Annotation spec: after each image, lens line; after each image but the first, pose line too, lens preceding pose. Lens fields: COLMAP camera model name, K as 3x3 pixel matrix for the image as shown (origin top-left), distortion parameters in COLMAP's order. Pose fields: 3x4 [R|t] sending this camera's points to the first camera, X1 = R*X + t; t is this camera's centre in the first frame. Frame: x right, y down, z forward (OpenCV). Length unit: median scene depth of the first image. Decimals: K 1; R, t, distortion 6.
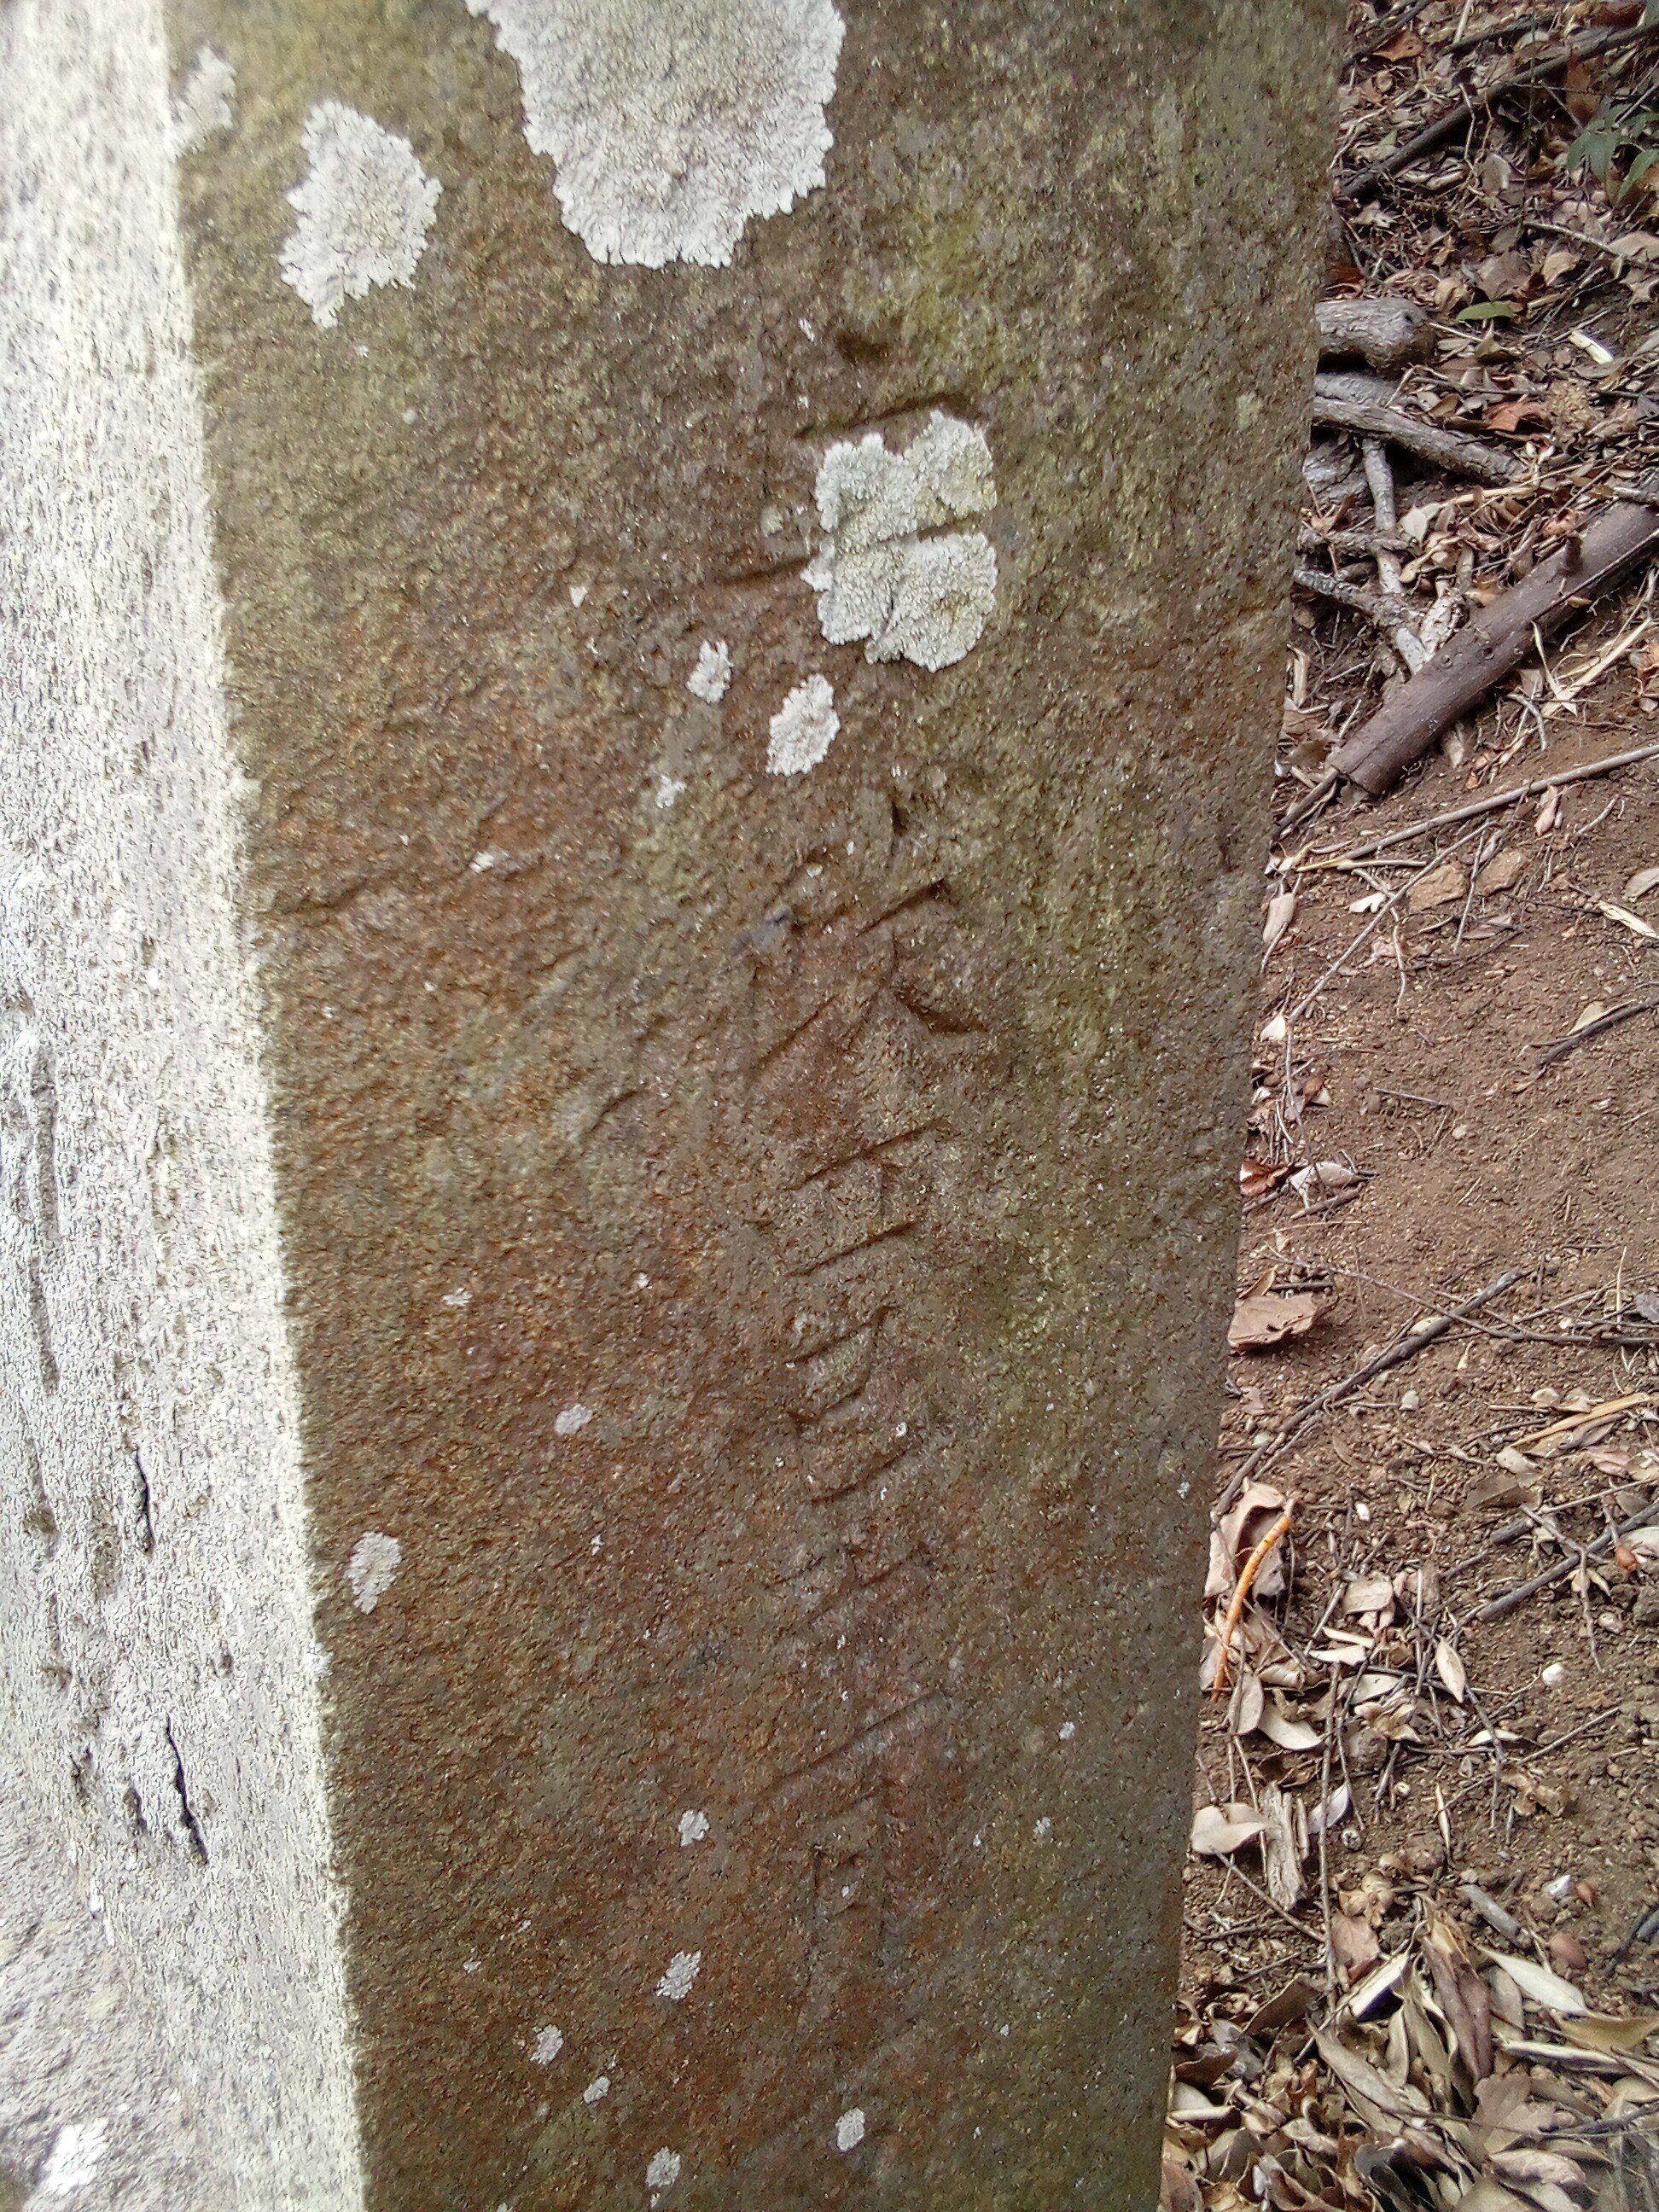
lens RADIAL K [[1853.6, 0, 839.4], [0, 1853.6, 1107.6], [0, 0, 1]] dist [0.069216, -0.110041]
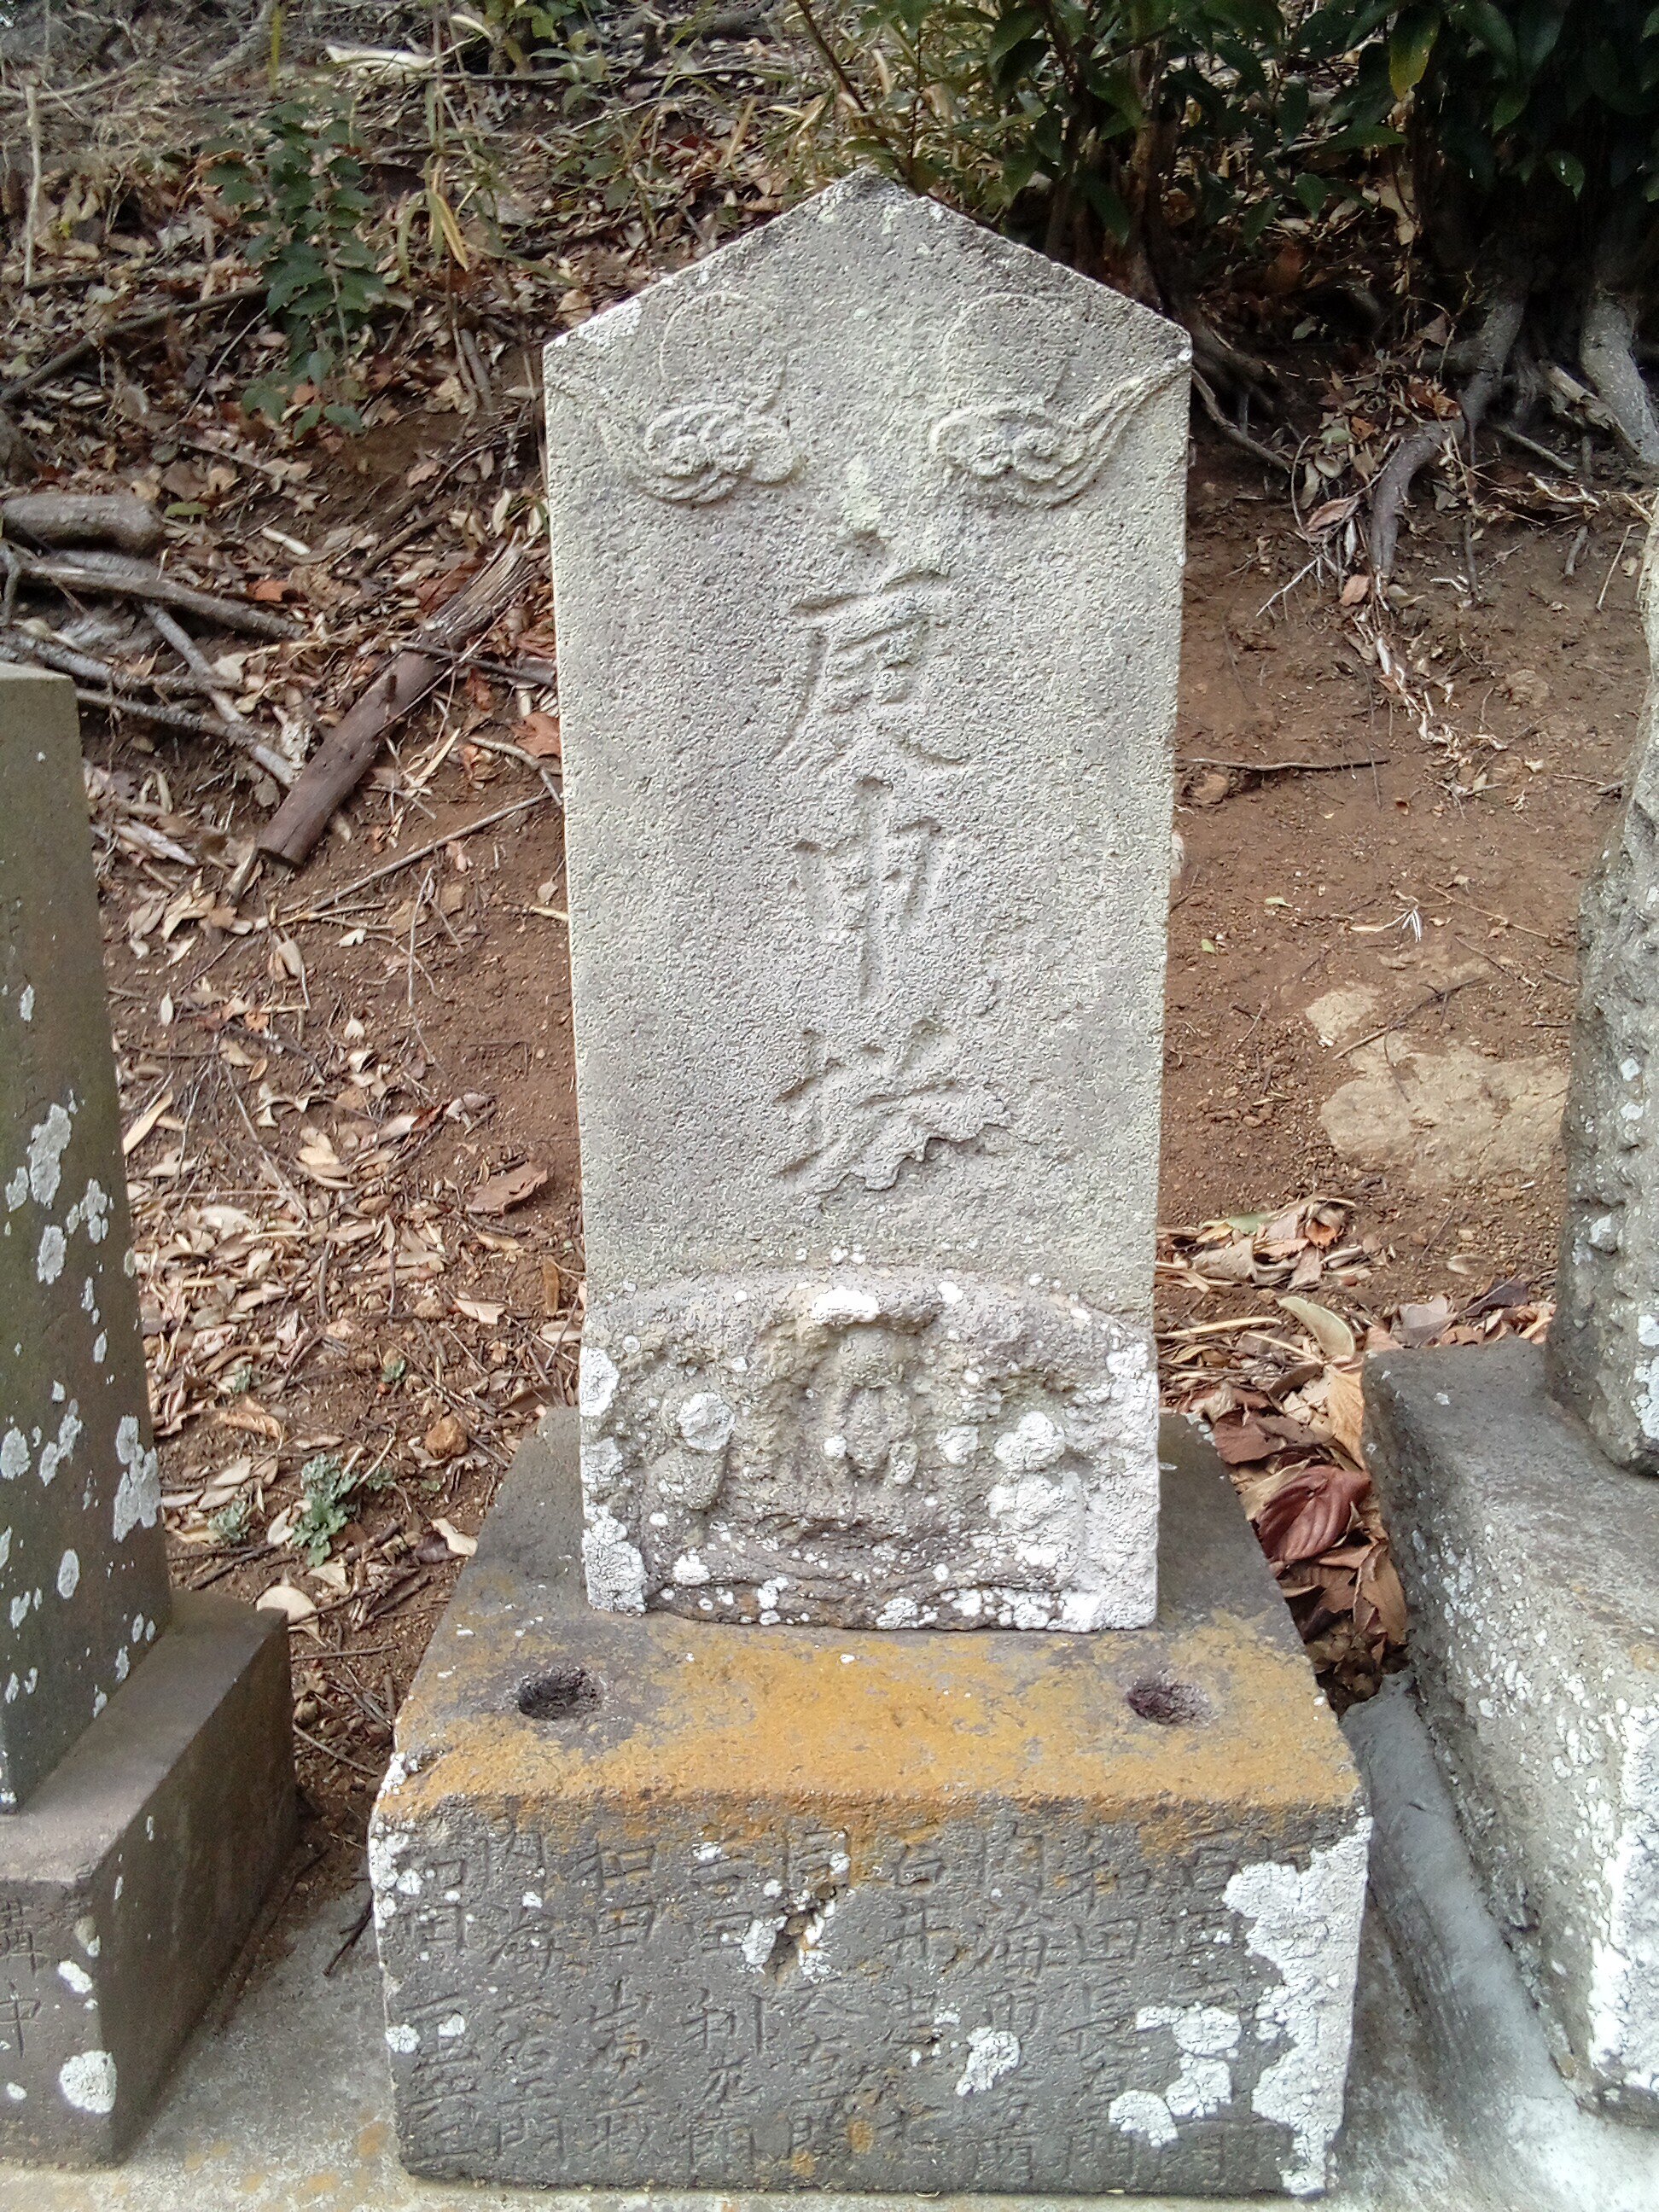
lens RADIAL K [[1853.6, 0, 816.4], [0, 1853.6, 1118.6], [0, 0, 1]] dist [0.069216, -0.110041]
pose [[0.617827, -0.193394, 0.762160, -0.538906], [0.250706, 0.967144, 0.042179, 0.043590], [-0.745276, 0.165019, 0.646013, -0.107195]]
